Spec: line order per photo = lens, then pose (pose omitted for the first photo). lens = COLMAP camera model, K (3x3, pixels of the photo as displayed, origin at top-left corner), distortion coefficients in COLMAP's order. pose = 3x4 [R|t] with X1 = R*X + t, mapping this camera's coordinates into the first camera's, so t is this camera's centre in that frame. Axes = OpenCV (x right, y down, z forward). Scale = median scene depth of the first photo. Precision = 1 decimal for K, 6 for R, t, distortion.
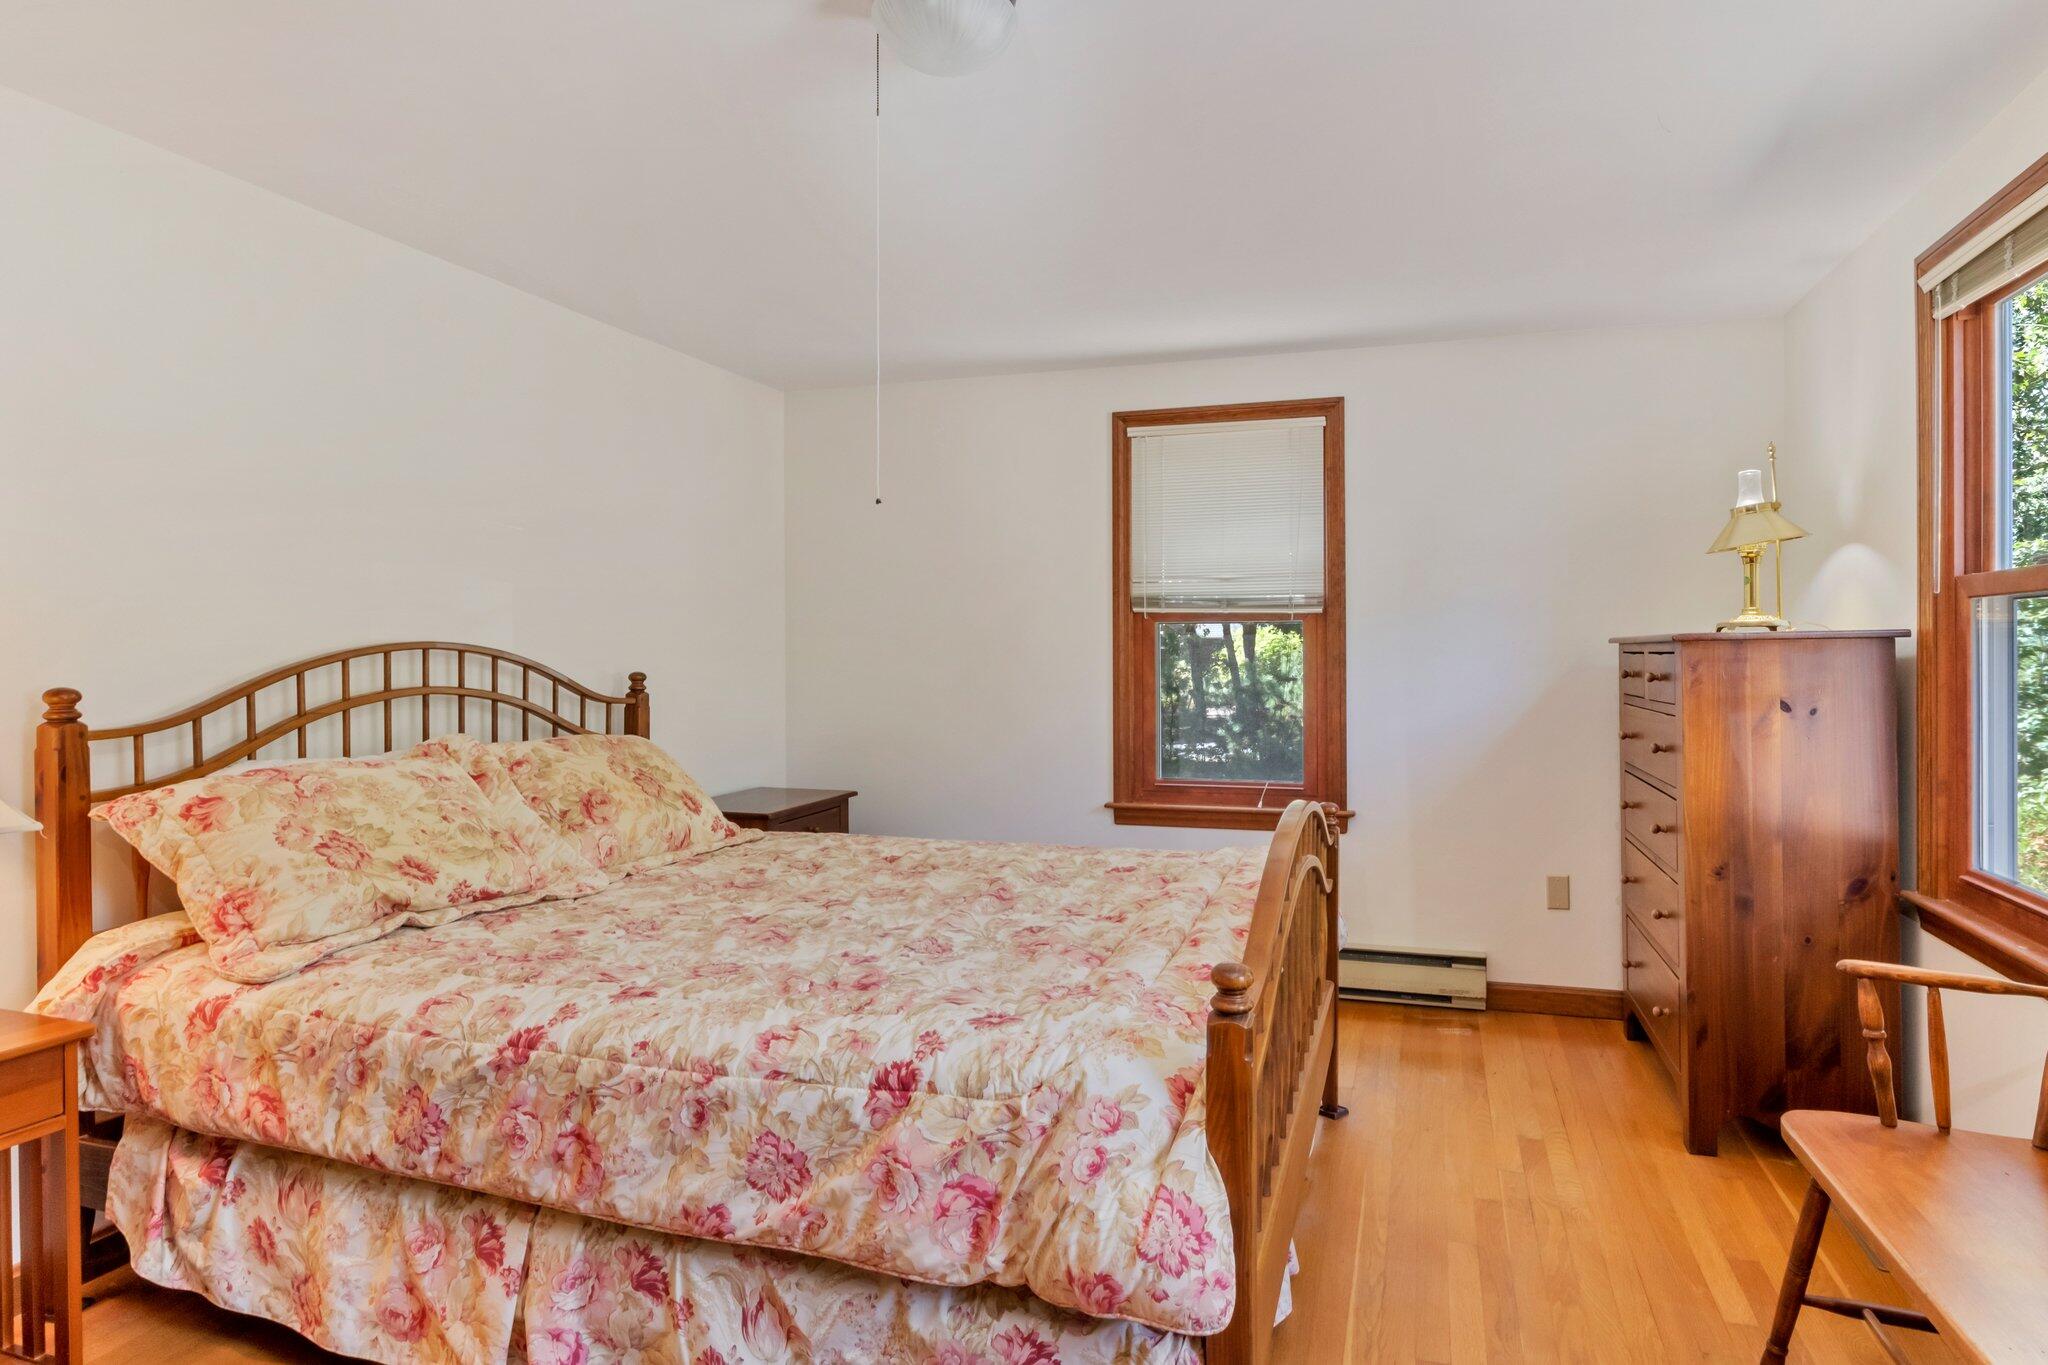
lens RADIAL K [[1139.8, 0, 1023.0], [0, 1139.8, 665.1], [0, 0, 1]] dist [-0.008376, -0.001438]
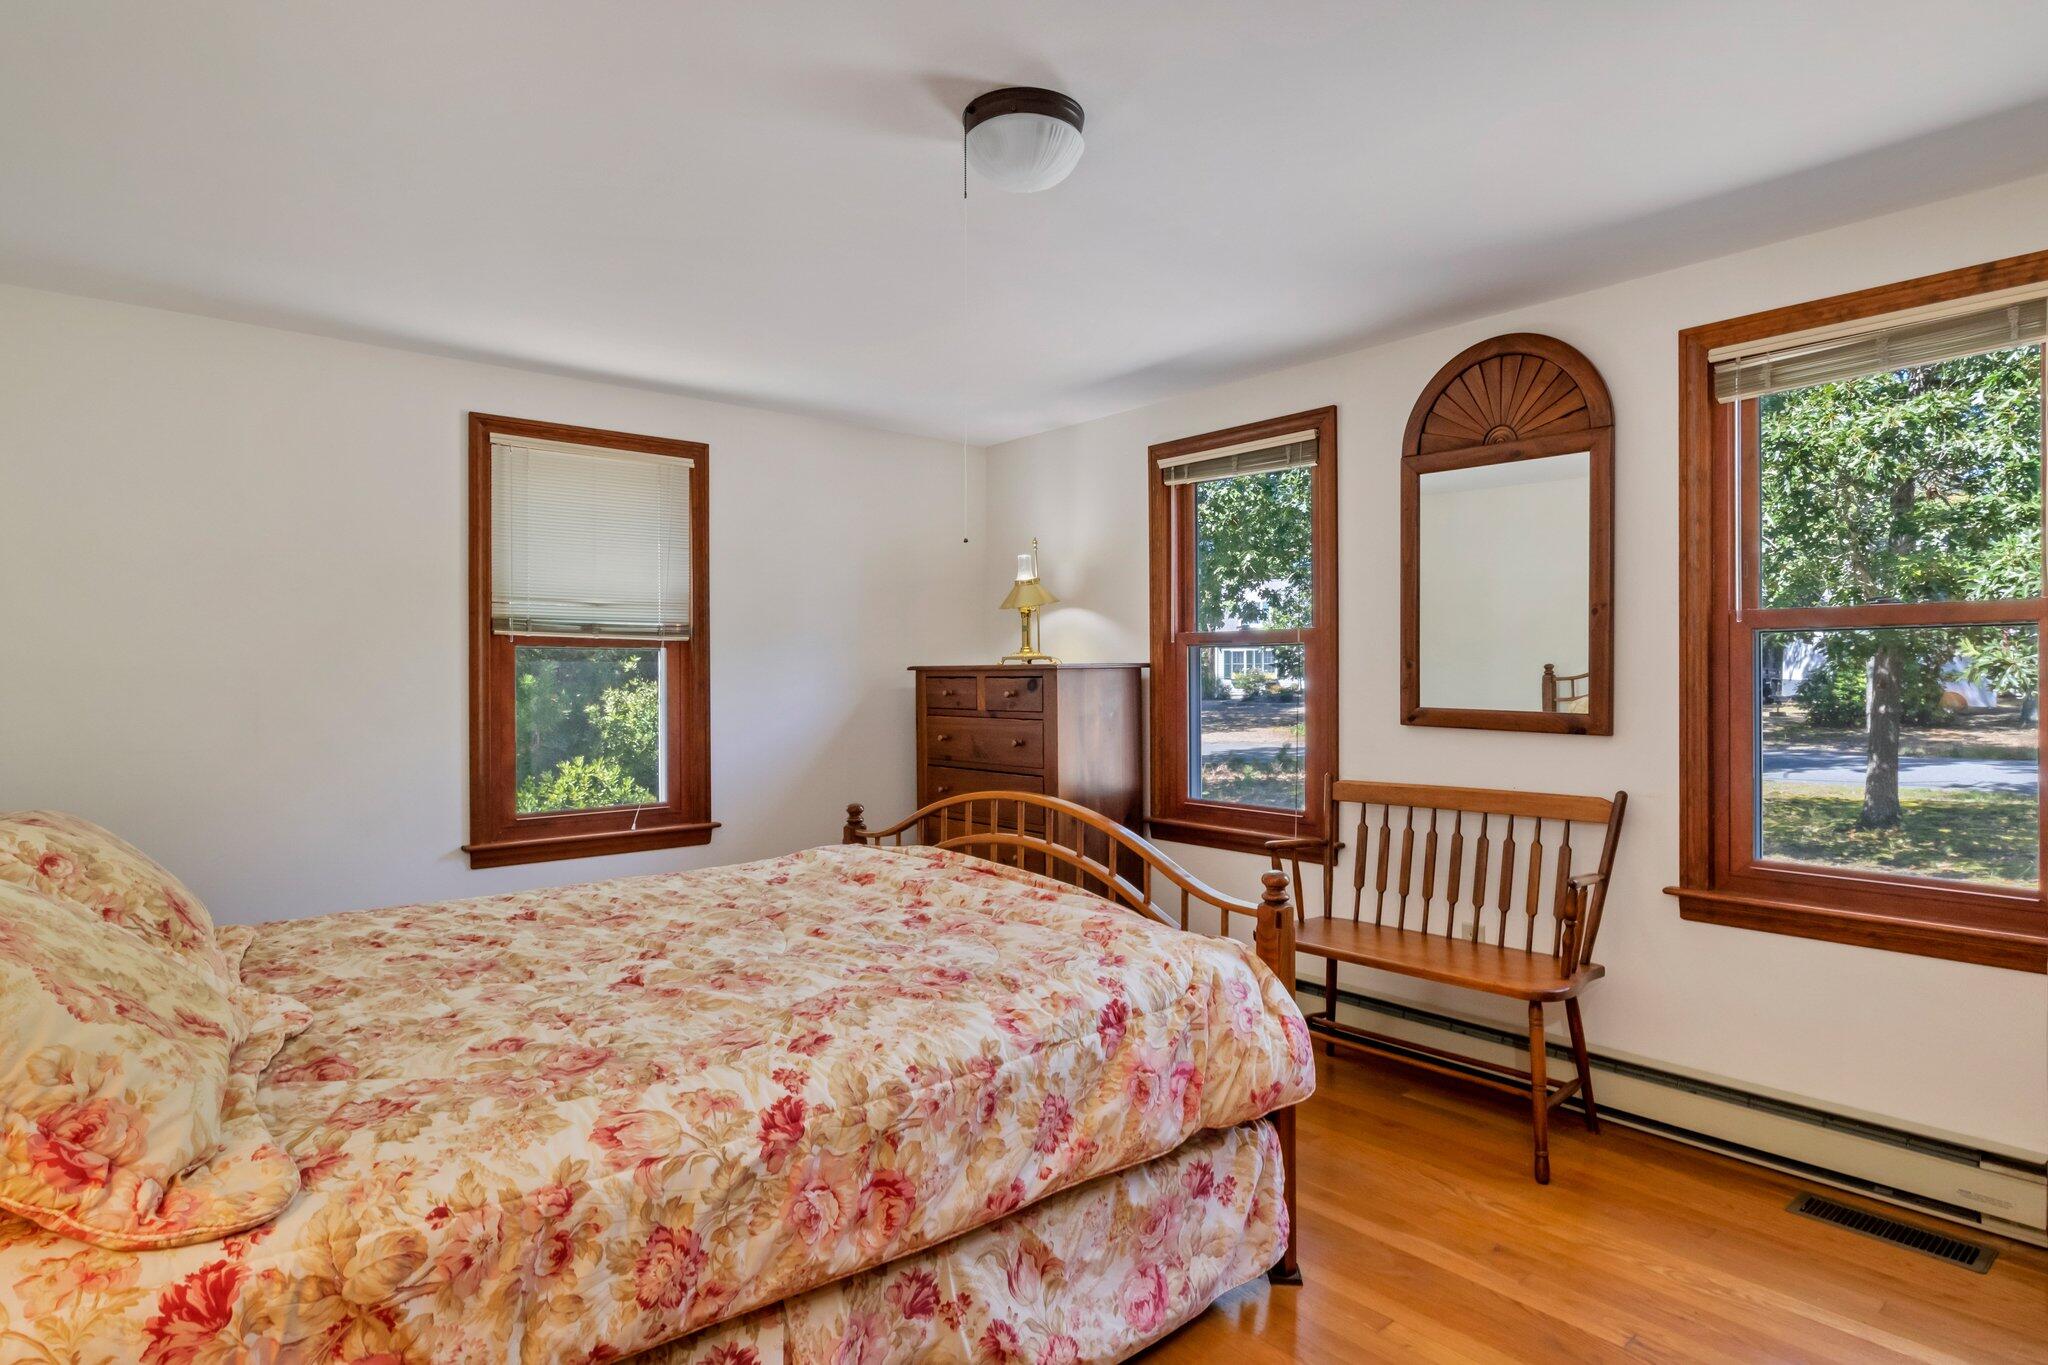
lens RADIAL K [[1139.8, 0, 1024.9], [0, 1139.8, 683.0], [0, 0, 1]] dist [-0.008376, -0.001438]
pose [[0.522947, -0.005297, 0.852349, -1.117921], [0.011071, 0.999939, -0.000579, -0.004595], [-0.852293, 0.009739, 0.522973, 0.382030]]
